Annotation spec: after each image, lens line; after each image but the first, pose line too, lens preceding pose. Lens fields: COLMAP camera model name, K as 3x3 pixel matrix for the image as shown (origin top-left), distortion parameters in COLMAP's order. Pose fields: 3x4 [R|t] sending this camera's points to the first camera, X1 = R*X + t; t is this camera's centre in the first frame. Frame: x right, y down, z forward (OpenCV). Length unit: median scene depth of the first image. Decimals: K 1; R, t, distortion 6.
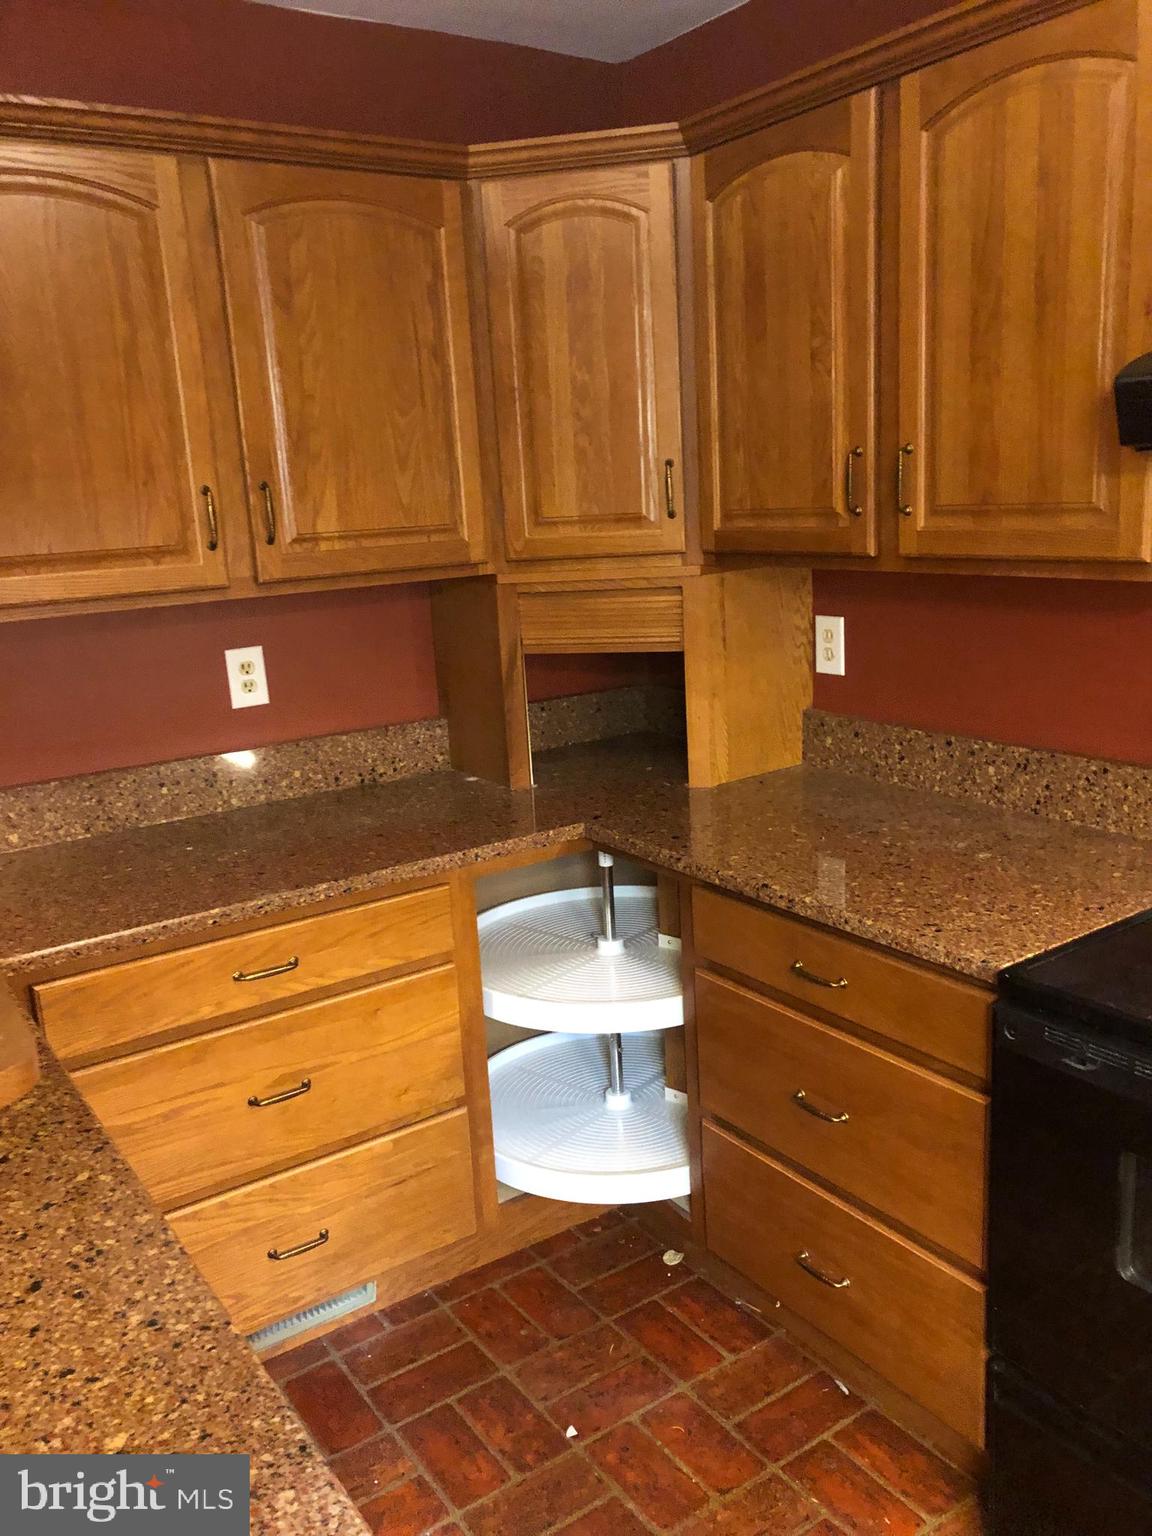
lens RADIAL K [[1270.5, 0, 576.9], [0, 1270.5, 787.8], [0, 0, 1]] dist [0.047010, -0.059368]
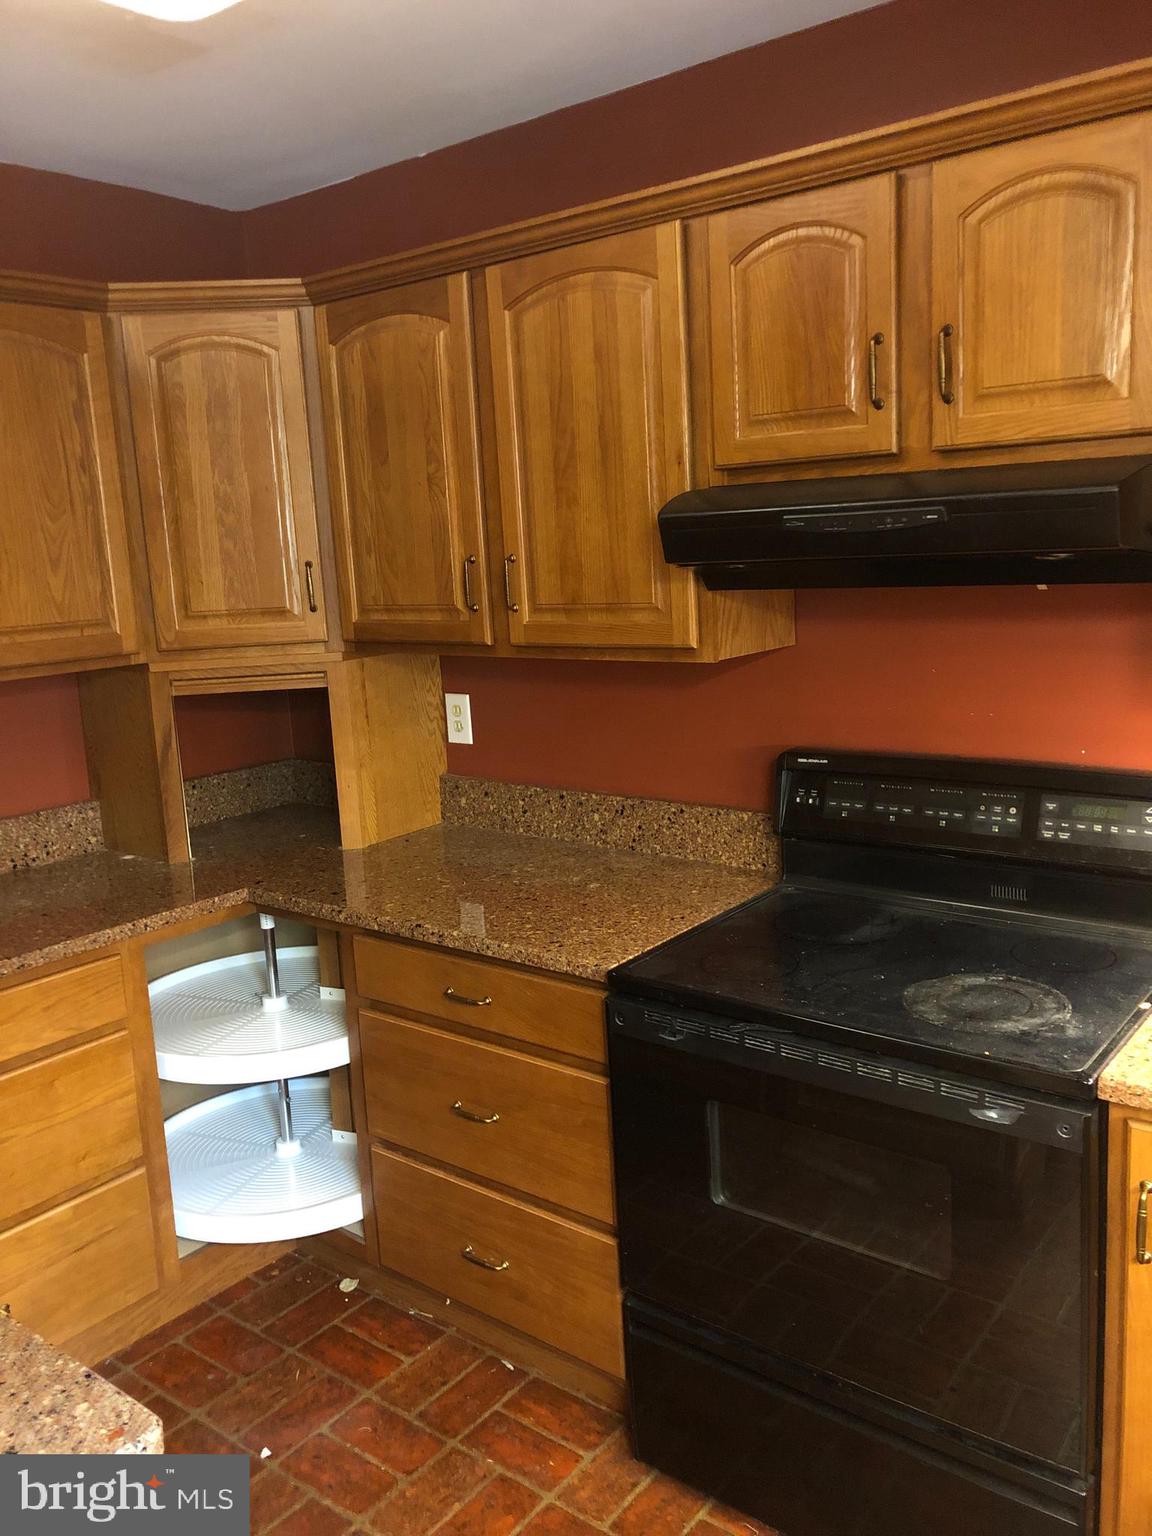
lens RADIAL K [[1251.3, 0, 576.0], [0, 1251.3, 768.0], [0, 0, 1]] dist [0.051454, -0.000346]
pose [[0.957152, -0.047351, 0.285689, -0.030625], [0.067760, 0.995775, -0.061975, 0.012218], [-0.281548, 0.078678, 0.956316, -0.132421]]
